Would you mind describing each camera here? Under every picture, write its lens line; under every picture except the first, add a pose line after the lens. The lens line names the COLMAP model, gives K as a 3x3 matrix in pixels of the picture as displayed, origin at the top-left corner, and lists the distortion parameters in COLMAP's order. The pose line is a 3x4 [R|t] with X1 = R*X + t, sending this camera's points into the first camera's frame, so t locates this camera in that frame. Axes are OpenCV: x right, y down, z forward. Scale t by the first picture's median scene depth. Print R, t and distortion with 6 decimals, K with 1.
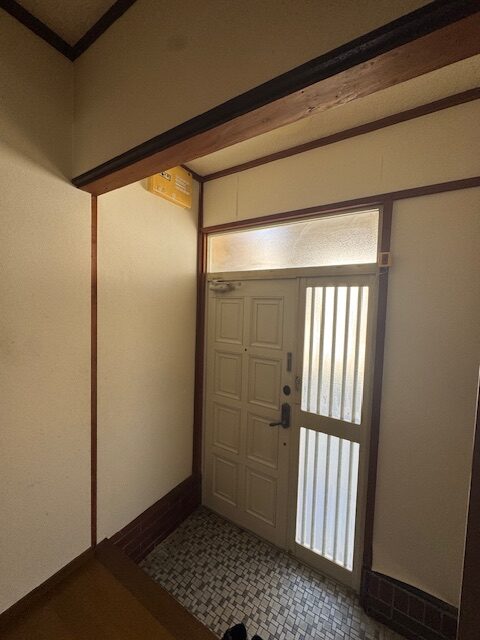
lens RADIAL K [[256.6, 0, 240.9], [0, 256.6, 320.9], [0, 0, 1]] dist [-0.004027, -0.000141]
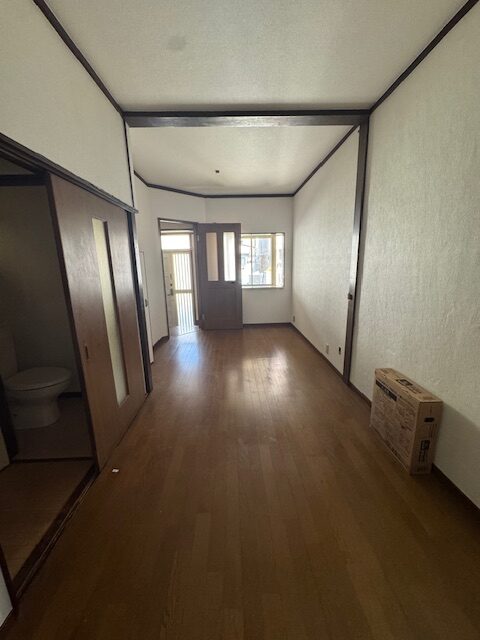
lens RADIAL K [[256.6, 0, 240.0], [0, 256.6, 319.0], [0, 0, 1]] dist [-0.004027, -0.000141]
pose [[0.828208, -0.167008, 0.534957, -0.977528], [0.072107, 0.978386, 0.193808, 0.134942], [-0.555762, -0.121939, 0.822350, -2.413341]]
